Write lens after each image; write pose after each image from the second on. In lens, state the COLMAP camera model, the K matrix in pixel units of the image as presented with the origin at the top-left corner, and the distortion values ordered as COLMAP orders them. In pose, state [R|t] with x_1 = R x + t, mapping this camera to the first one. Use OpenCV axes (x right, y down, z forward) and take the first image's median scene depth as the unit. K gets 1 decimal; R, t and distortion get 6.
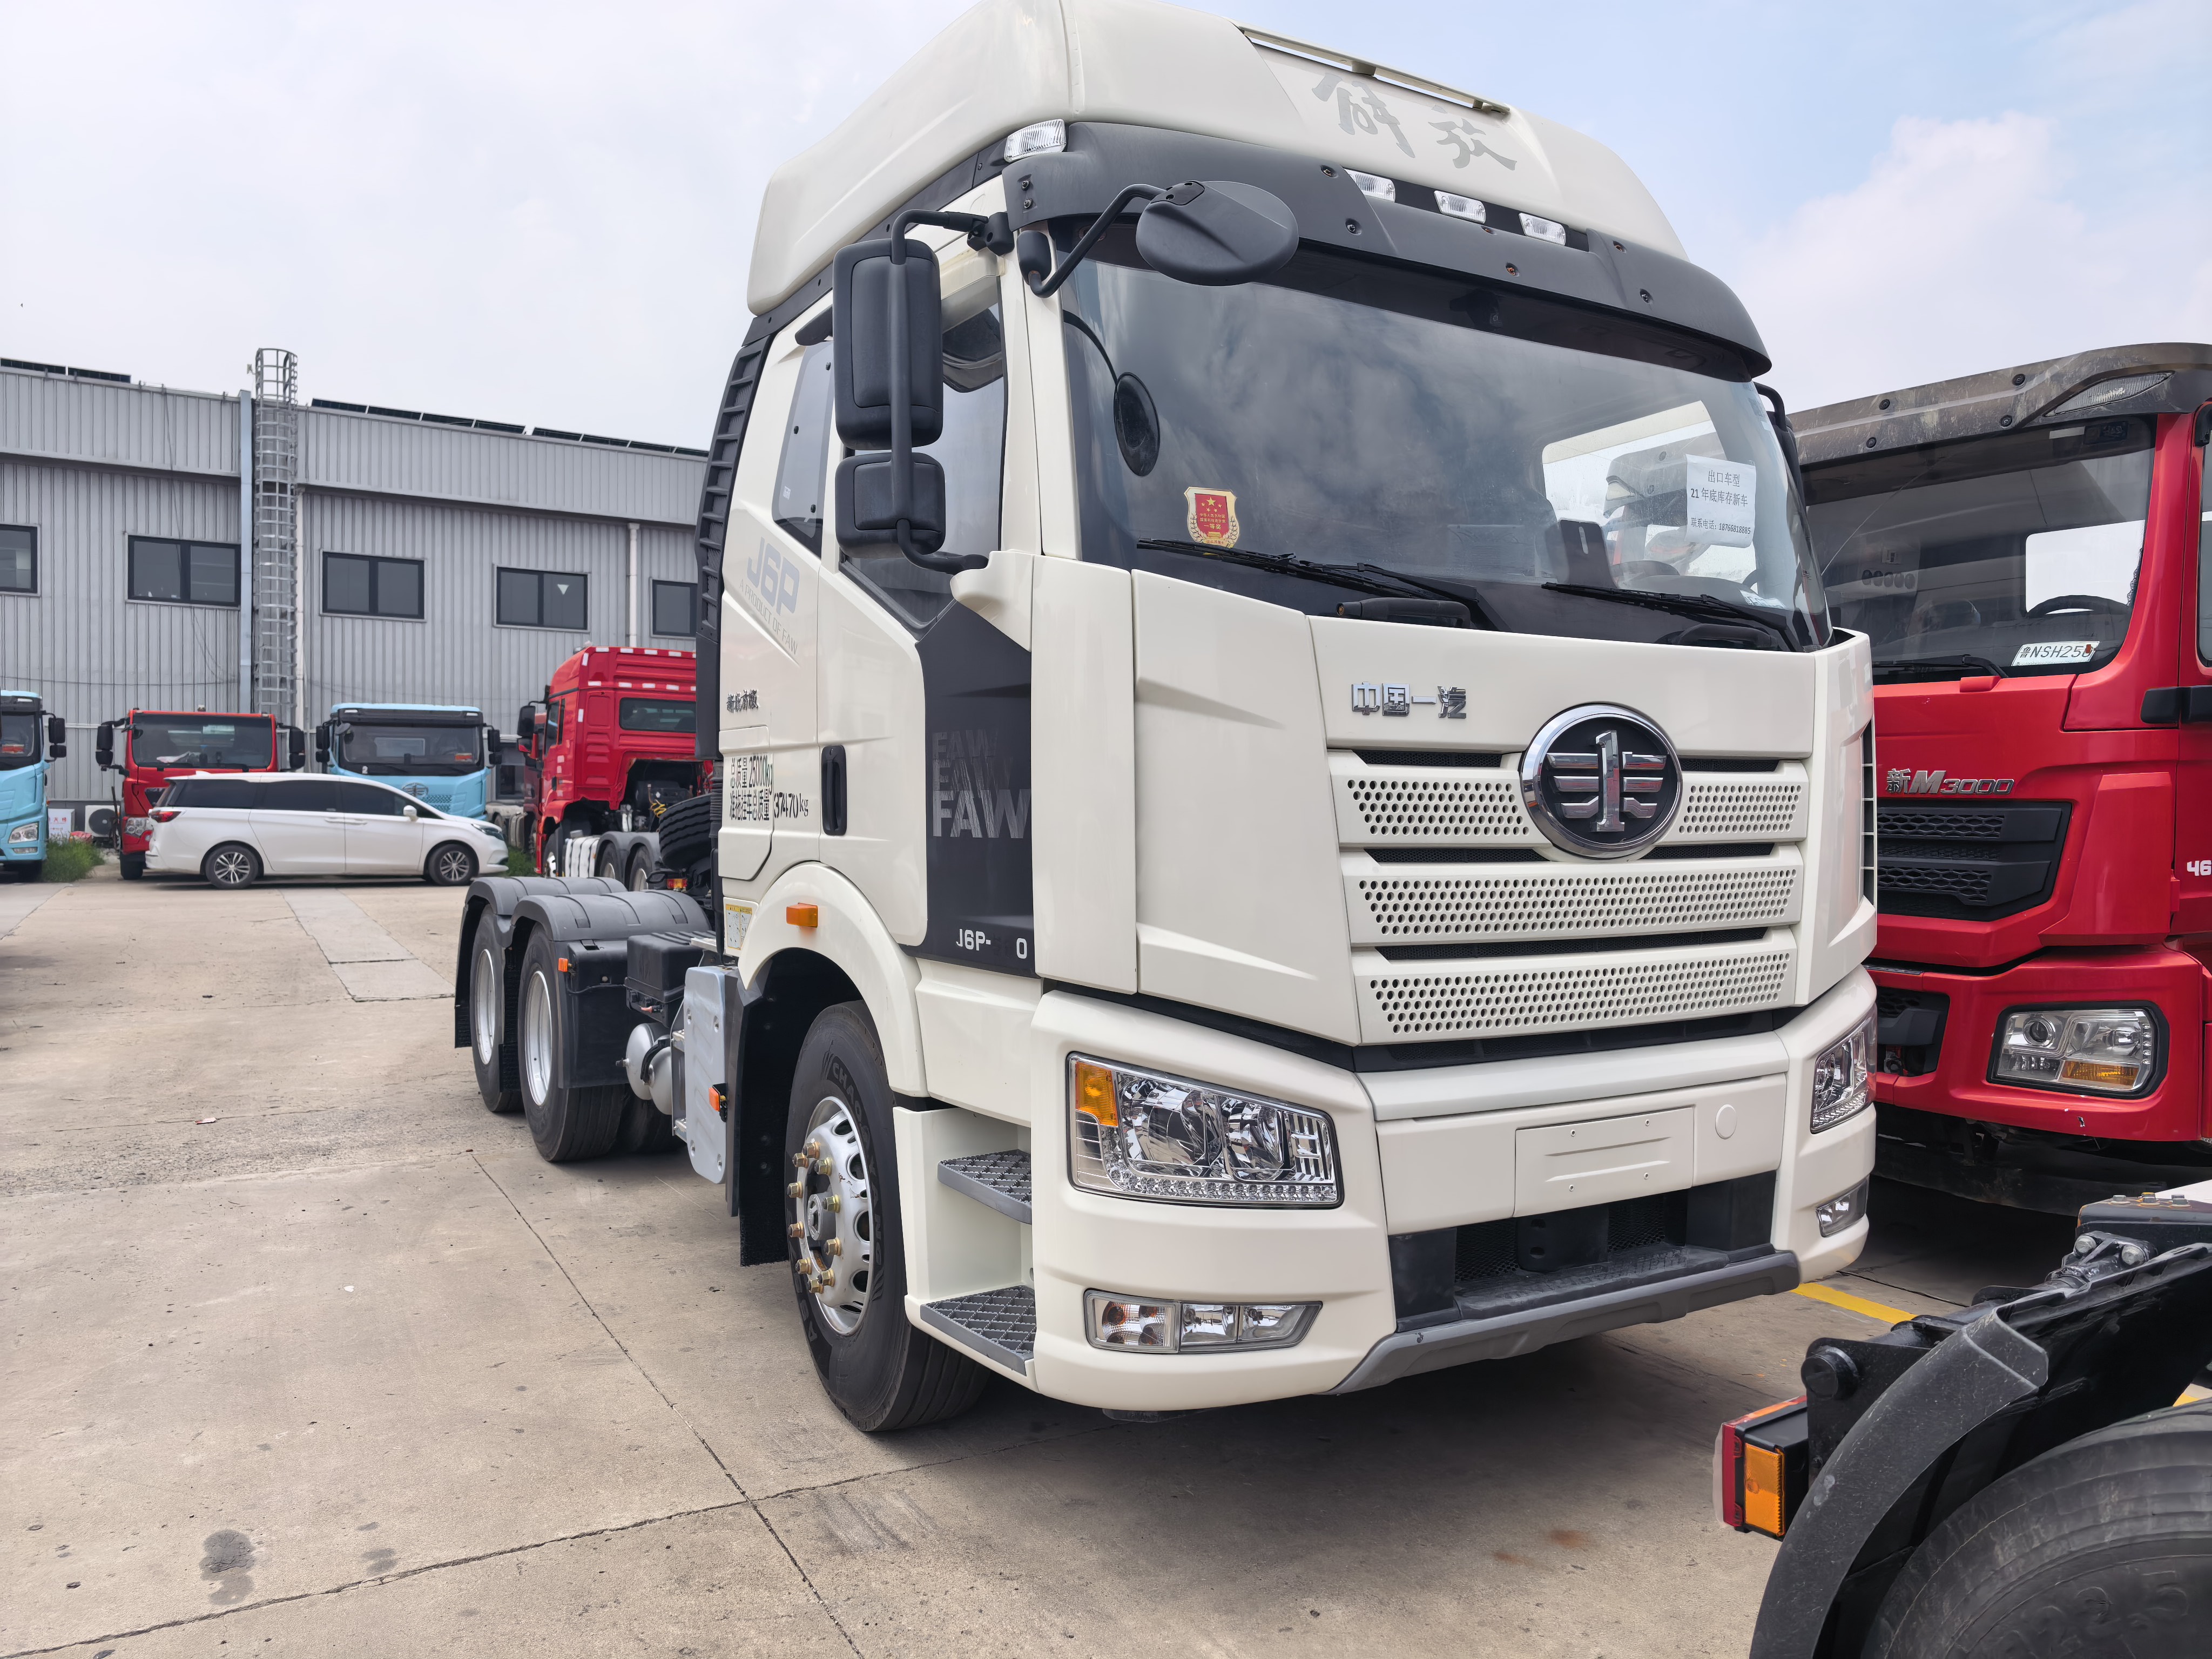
lens RADIAL K [[1600.2, 0, 1109.6], [0, 1600.2, 846.7], [0, 0, 1]] dist [0.043222, -0.067088]
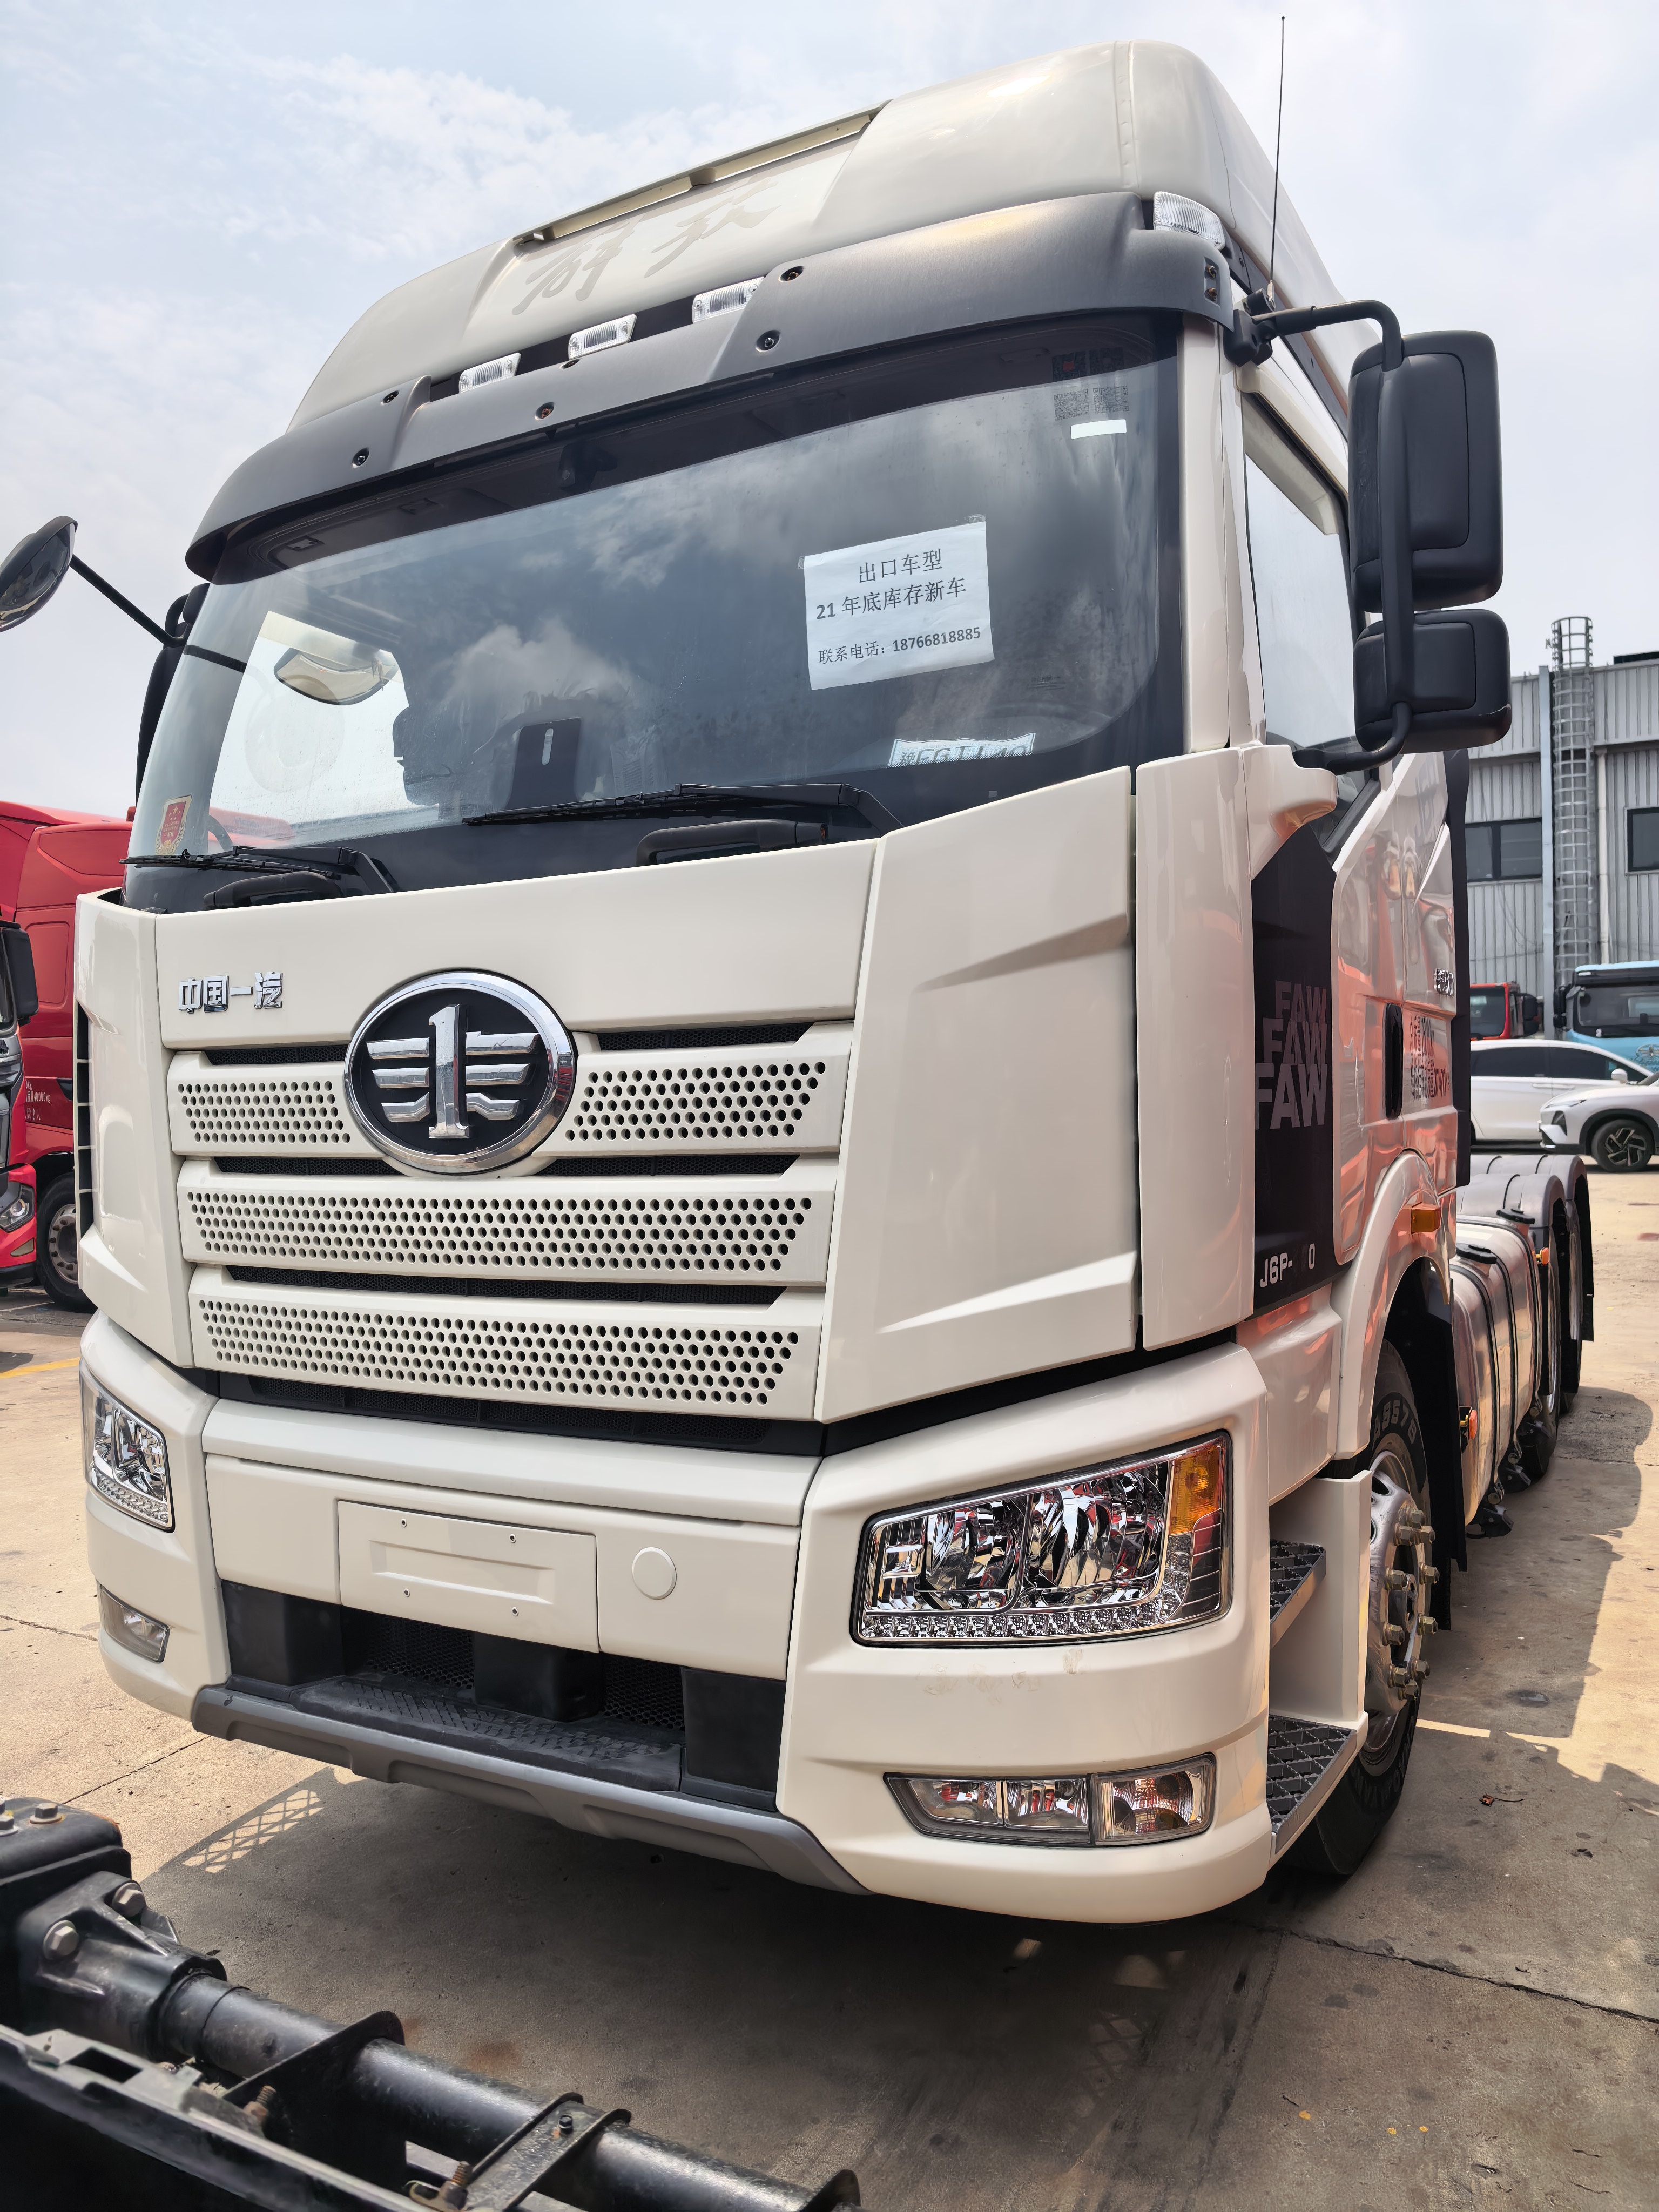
lens RADIAL K [[1600.2, 0, 824.6], [0, 1600.2, 1116.2], [0, 0, 1]] dist [0.043222, -0.067088]
pose [[0.507983, 0.000453, -0.861367, 0.817300], [0.004945, 0.999982, 0.003442, -0.017139], [0.861353, -0.006008, 0.507972, 0.595728]]
